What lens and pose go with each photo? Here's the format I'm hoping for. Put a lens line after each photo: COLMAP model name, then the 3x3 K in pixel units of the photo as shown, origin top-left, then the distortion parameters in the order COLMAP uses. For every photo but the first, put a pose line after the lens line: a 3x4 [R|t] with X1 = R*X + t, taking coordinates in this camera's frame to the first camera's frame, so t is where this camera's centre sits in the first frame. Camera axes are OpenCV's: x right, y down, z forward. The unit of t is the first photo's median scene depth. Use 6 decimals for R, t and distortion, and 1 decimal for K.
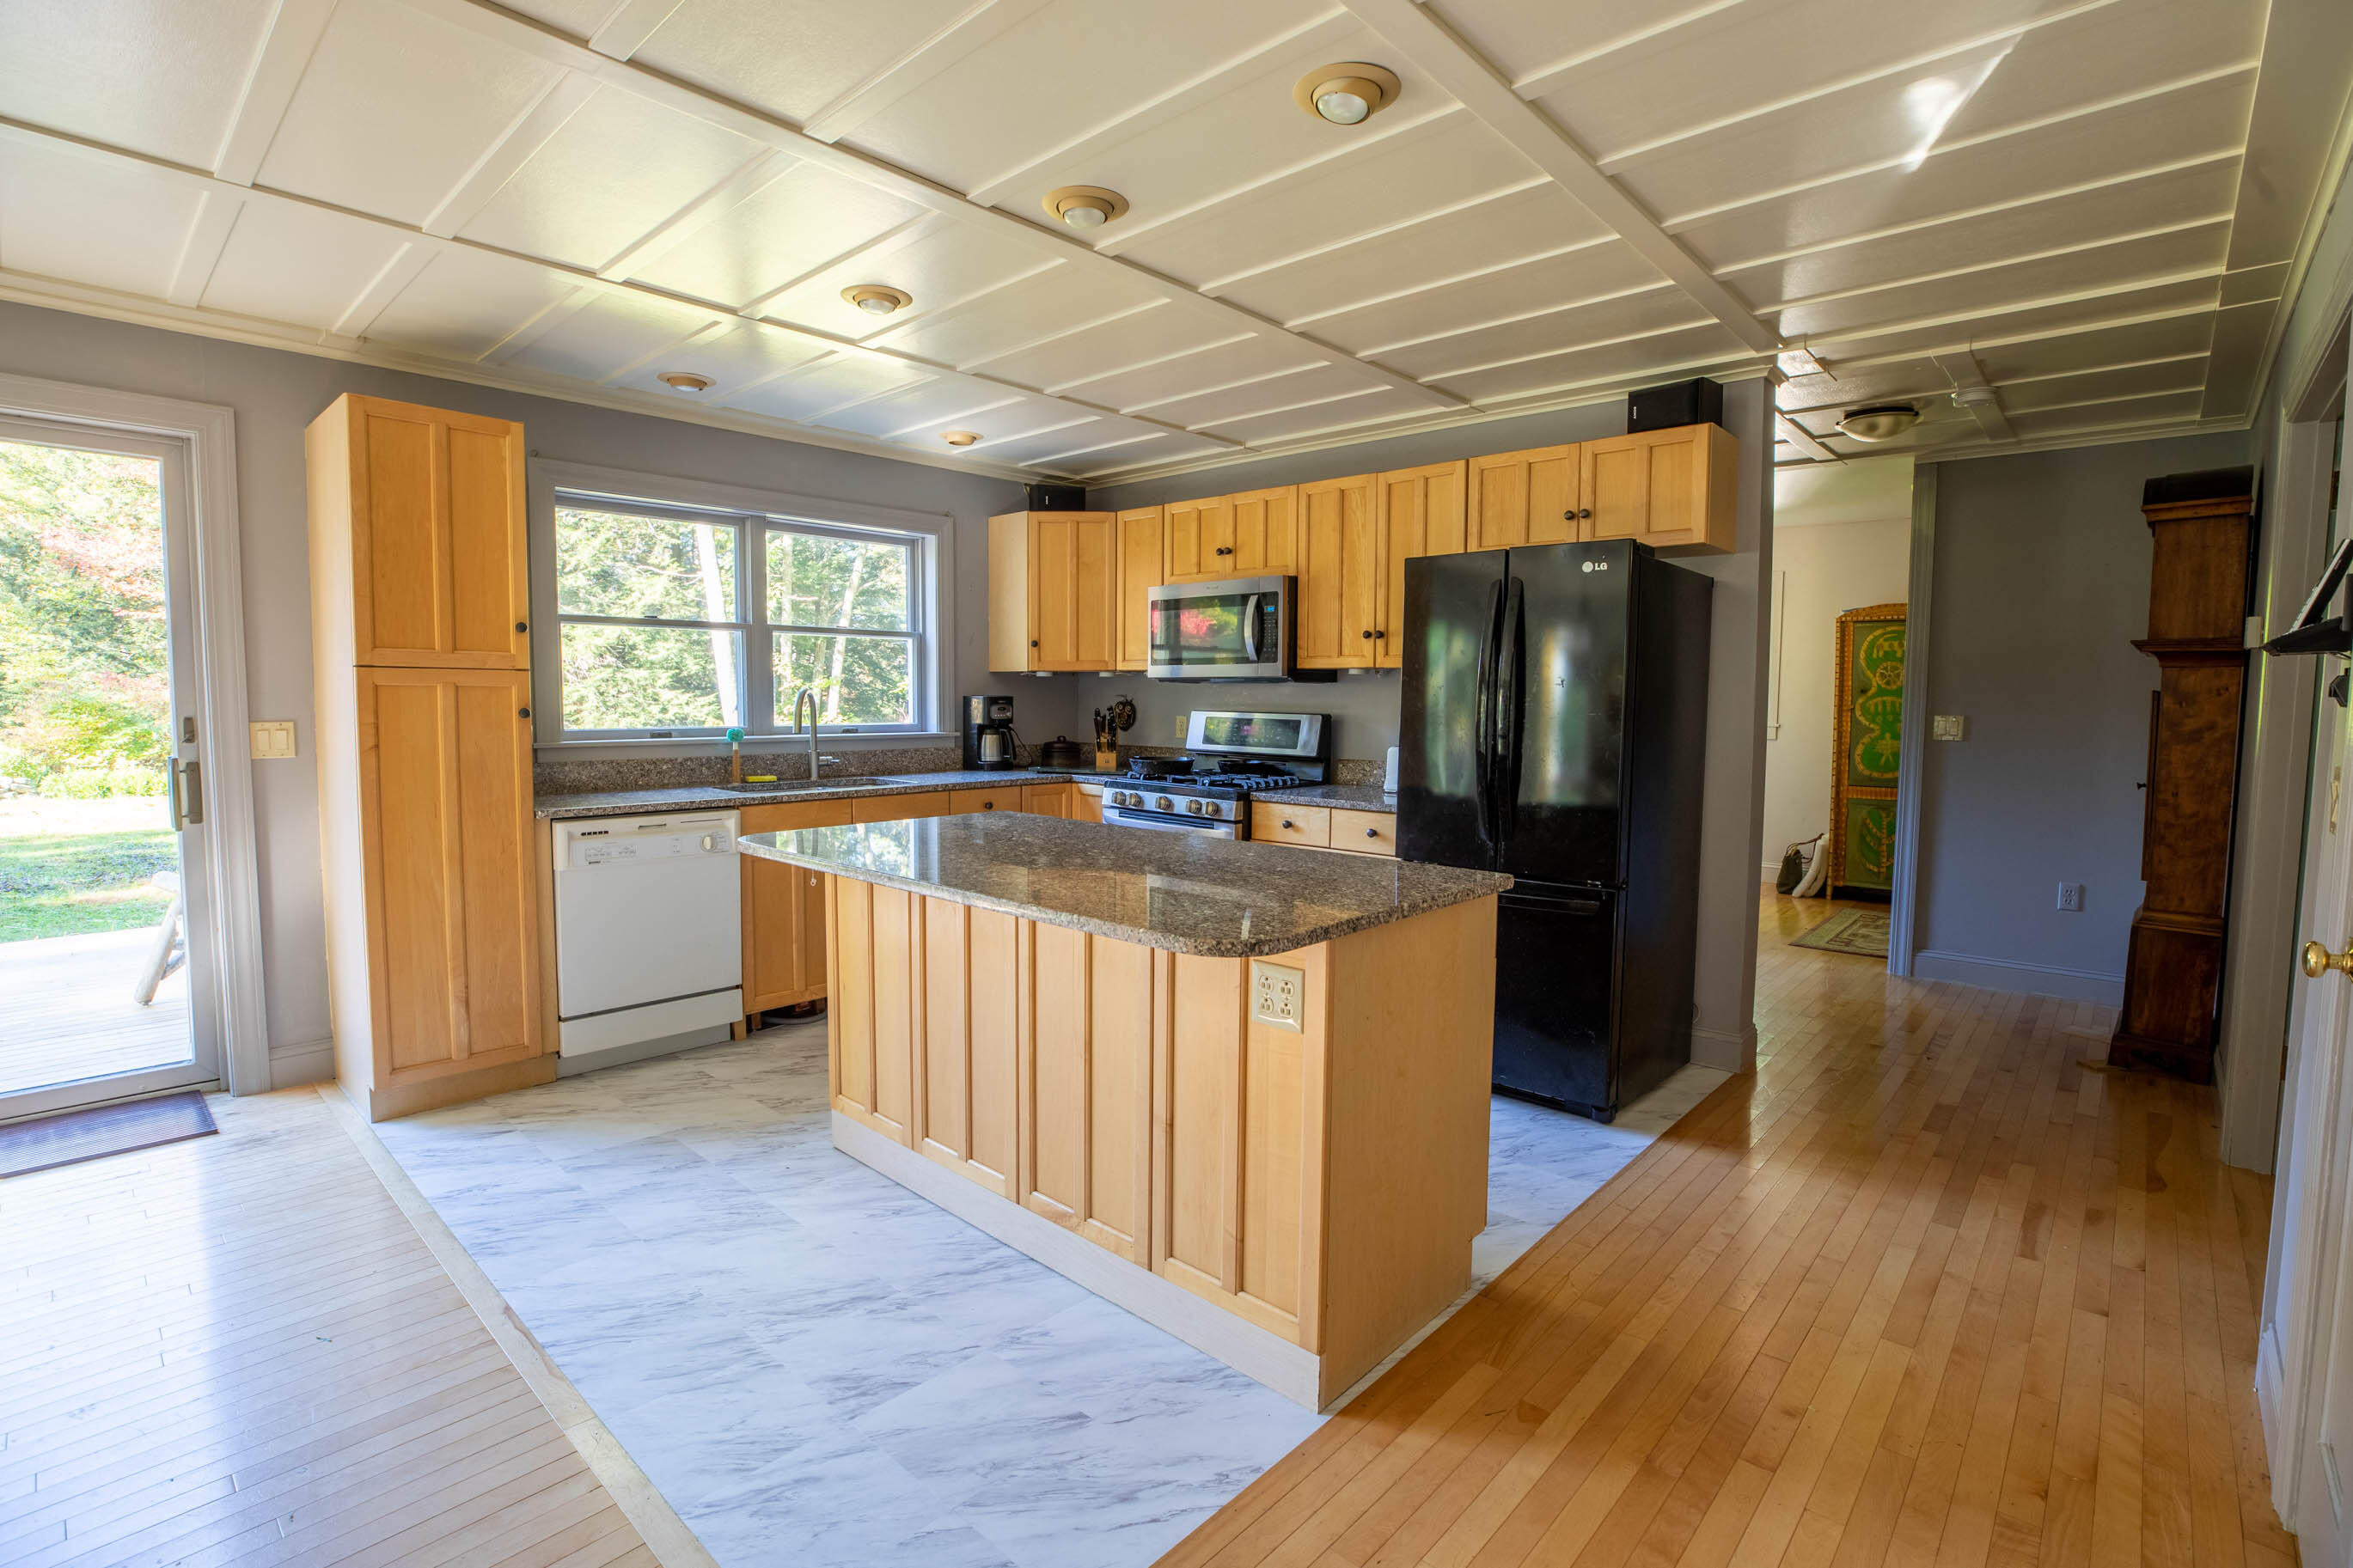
lens RADIAL K [[1081.6, 0, 1209.5], [0, 1081.6, 777.8], [0, 0, 1]] dist [-0.000328, 0.000172]
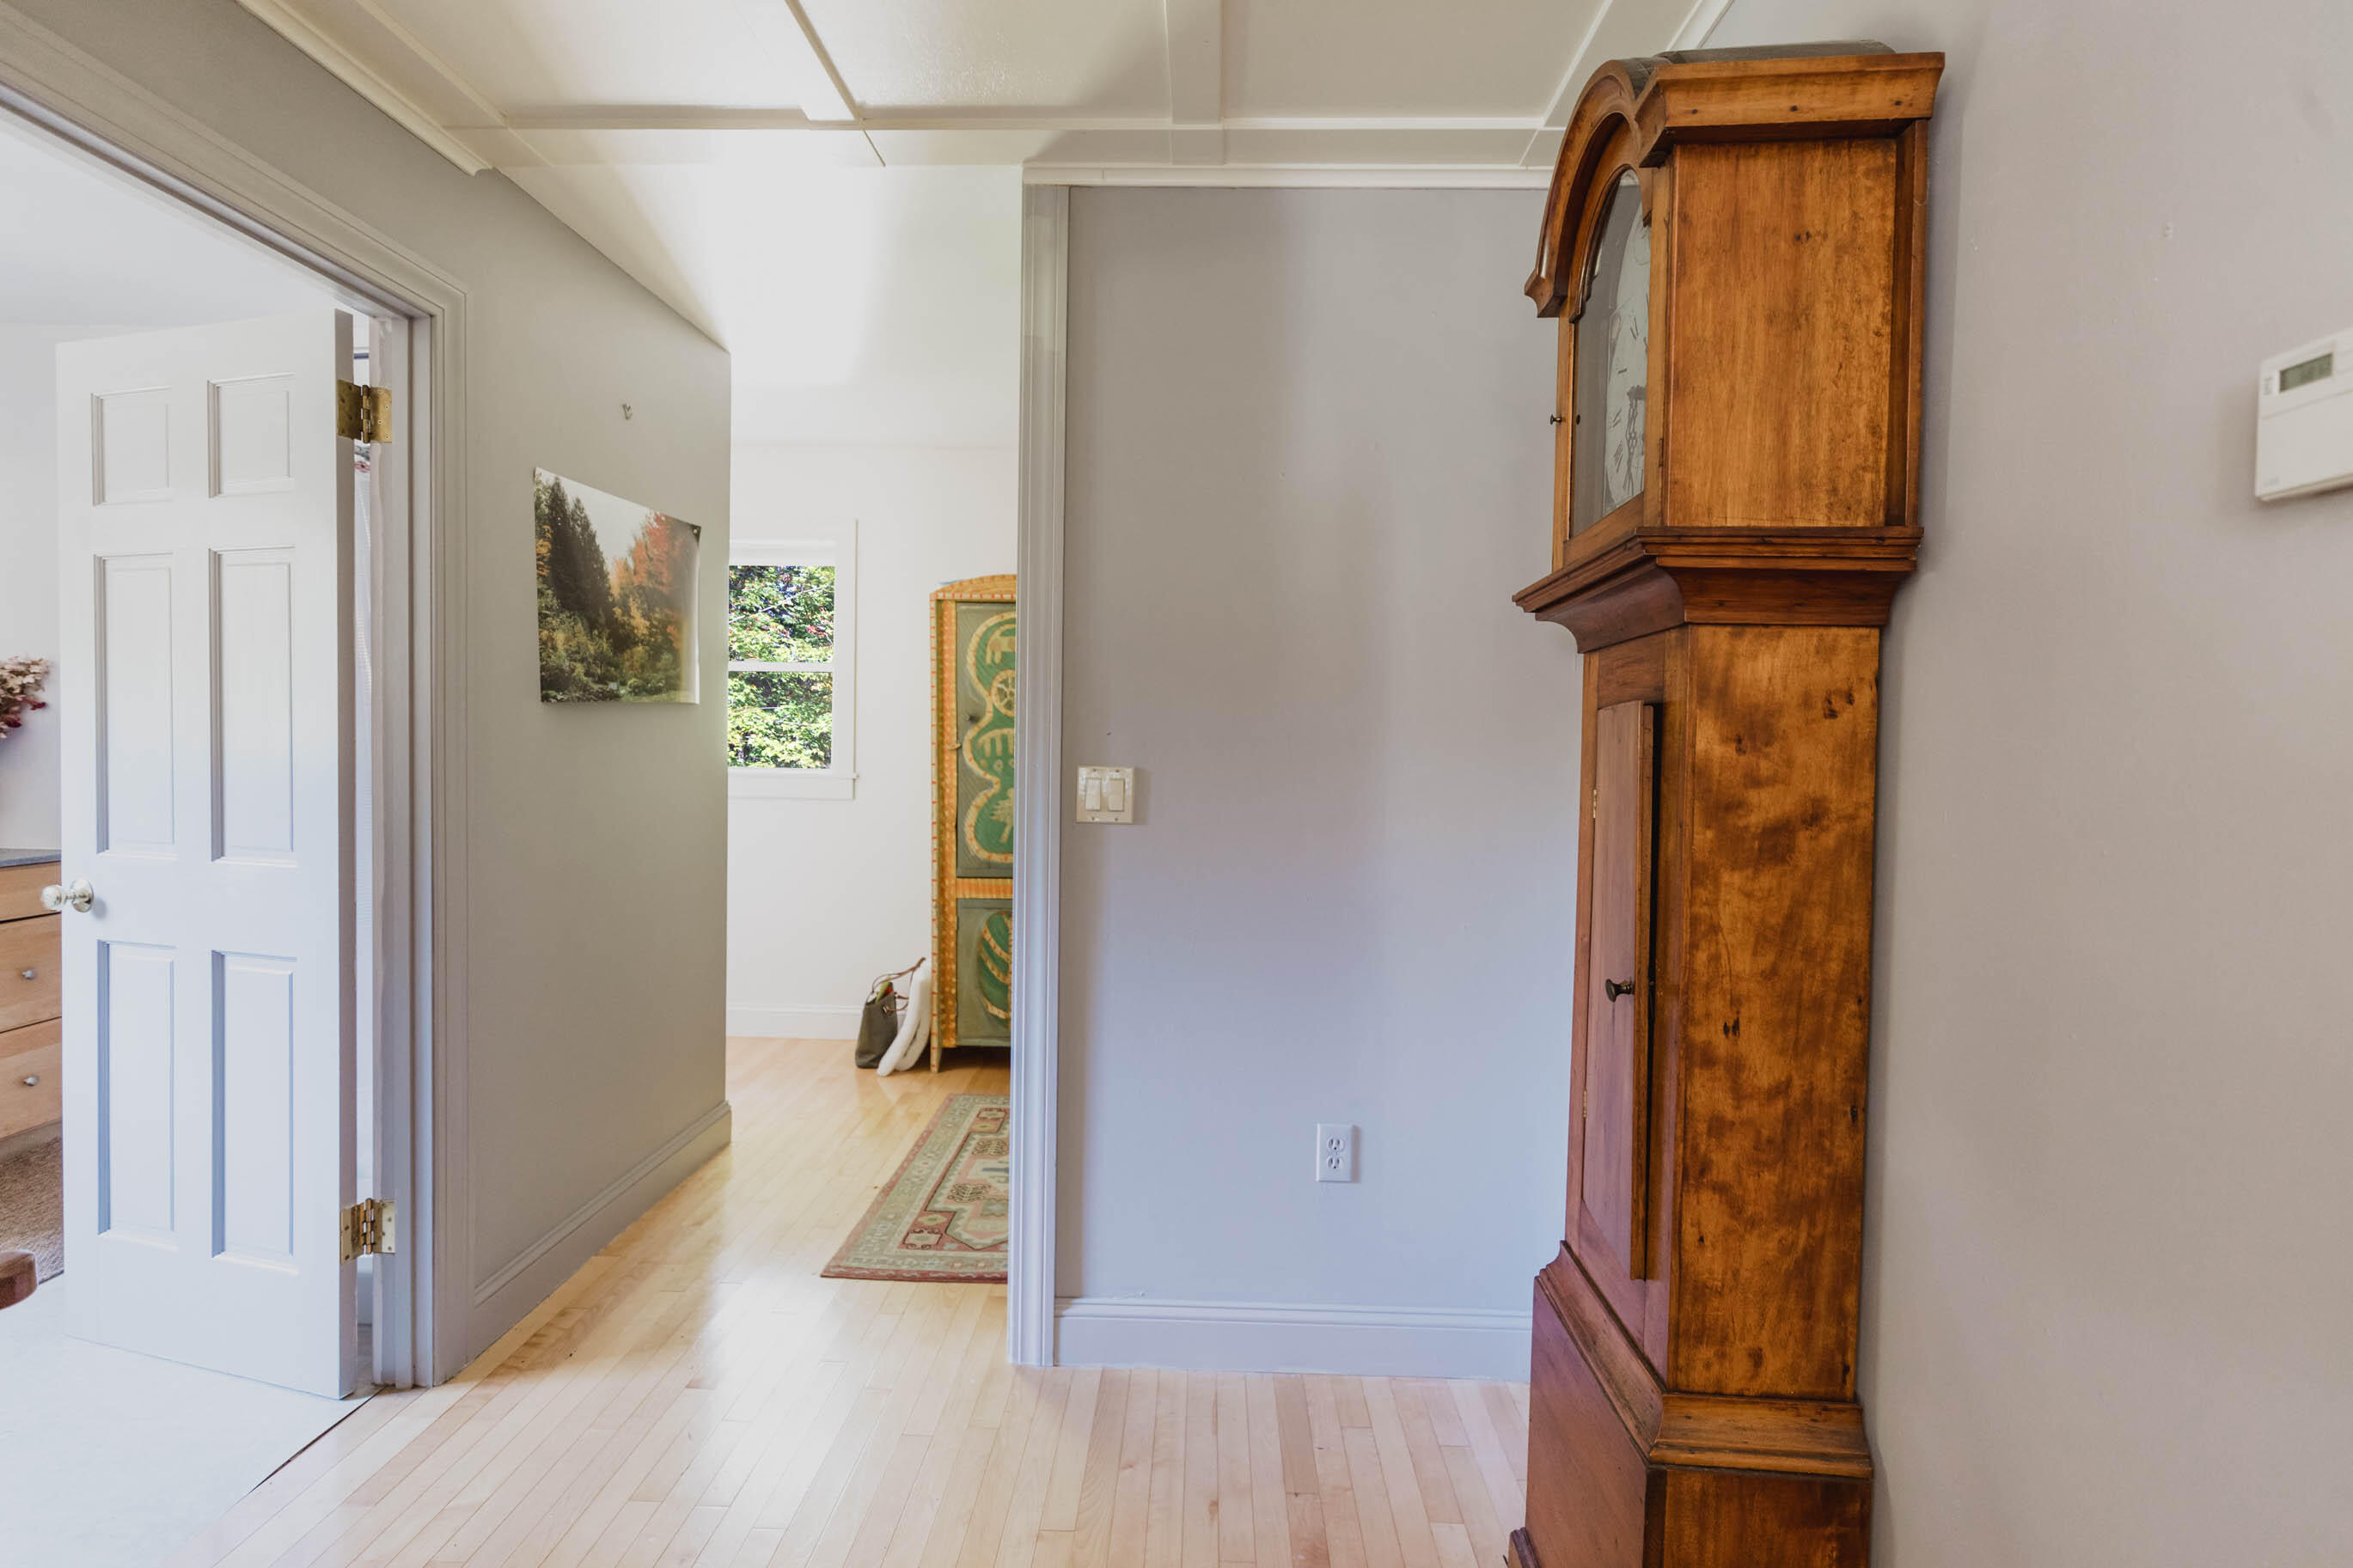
lens RADIAL K [[1081.6, 0, 1209.5], [0, 1081.6, 777.8], [0, 0, 1]] dist [-0.000328, 0.000172]
pose [[0.753508, -0.012276, 0.657325, 0.423550], [0.034472, 0.999188, -0.020856, -0.041872], [-0.656535, 0.038374, 0.753319, 0.638010]]
